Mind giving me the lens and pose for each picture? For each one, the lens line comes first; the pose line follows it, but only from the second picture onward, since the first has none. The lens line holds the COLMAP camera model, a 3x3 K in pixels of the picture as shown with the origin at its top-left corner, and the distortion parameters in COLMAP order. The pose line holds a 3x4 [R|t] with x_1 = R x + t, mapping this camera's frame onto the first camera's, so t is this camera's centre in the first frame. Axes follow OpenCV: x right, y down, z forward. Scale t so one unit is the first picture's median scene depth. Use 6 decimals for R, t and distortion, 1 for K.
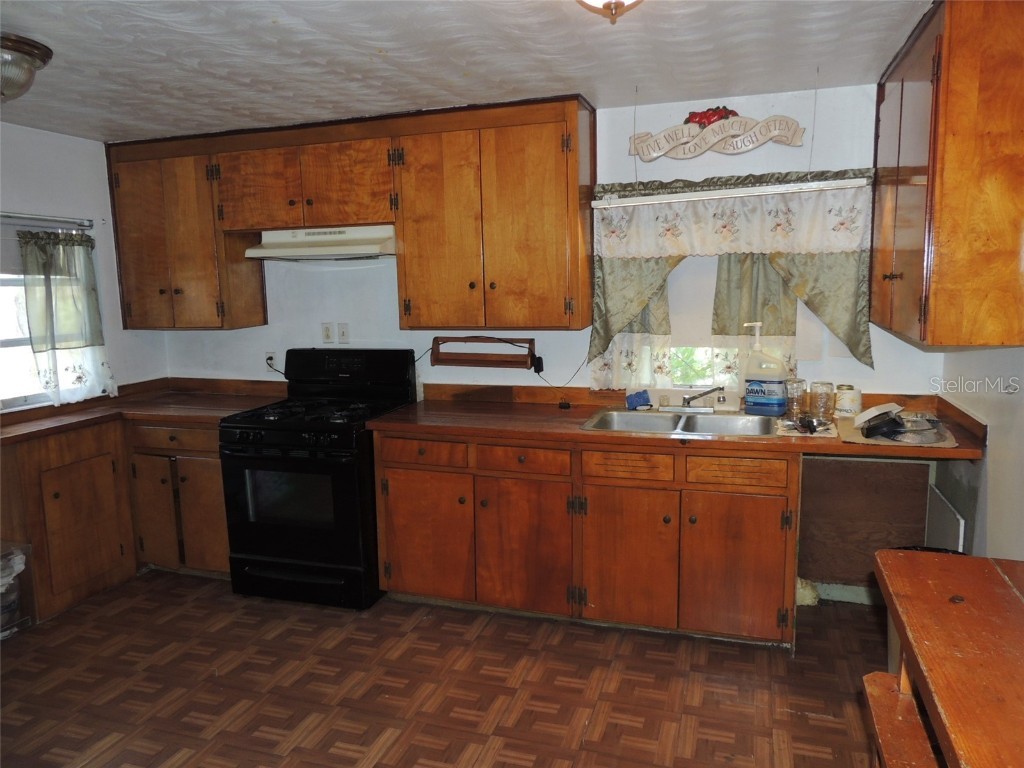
lens RADIAL K [[728.7, 0, 522.4], [0, 728.7, 385.6], [0, 0, 1]] dist [-0.027140, 0.010081]
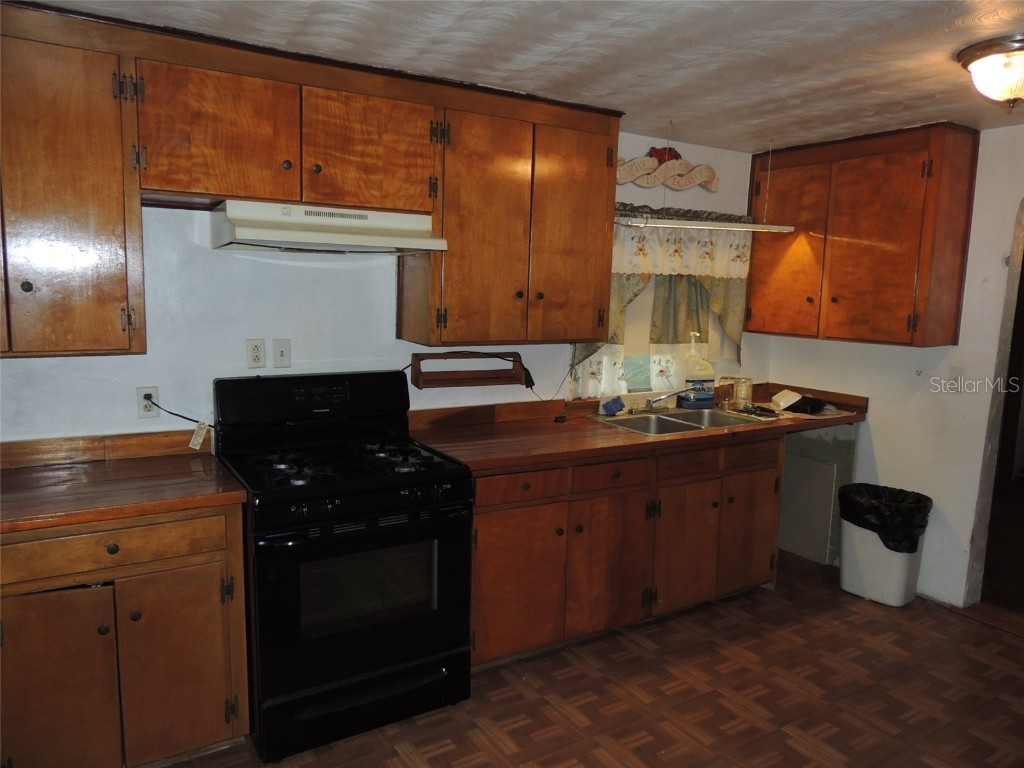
lens RADIAL K [[728.7, 0, 515.8], [0, 728.7, 383.3], [0, 0, 1]] dist [-0.027140, 0.010081]
pose [[0.644198, -0.062397, 0.762310, -0.756866], [0.074917, 0.997022, 0.018300, -0.044820], [-0.761181, 0.045321, 0.646954, 0.425587]]
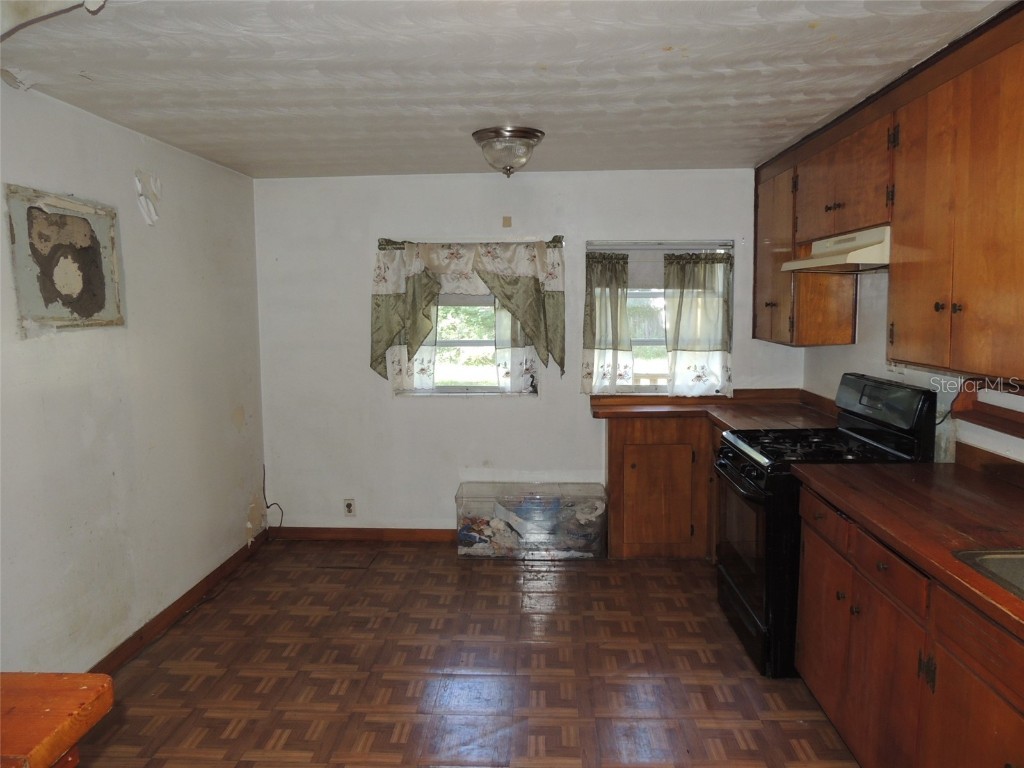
lens RADIAL K [[728.7, 0, 511.4], [0, 728.7, 382.5], [0, 0, 1]] dist [-0.027140, 0.010081]
pose [[0.265402, 0.120385, -0.956593, 0.481664], [-0.132104, 0.987357, 0.087605, -0.072192], [0.955045, 0.103119, 0.277950, 0.430094]]
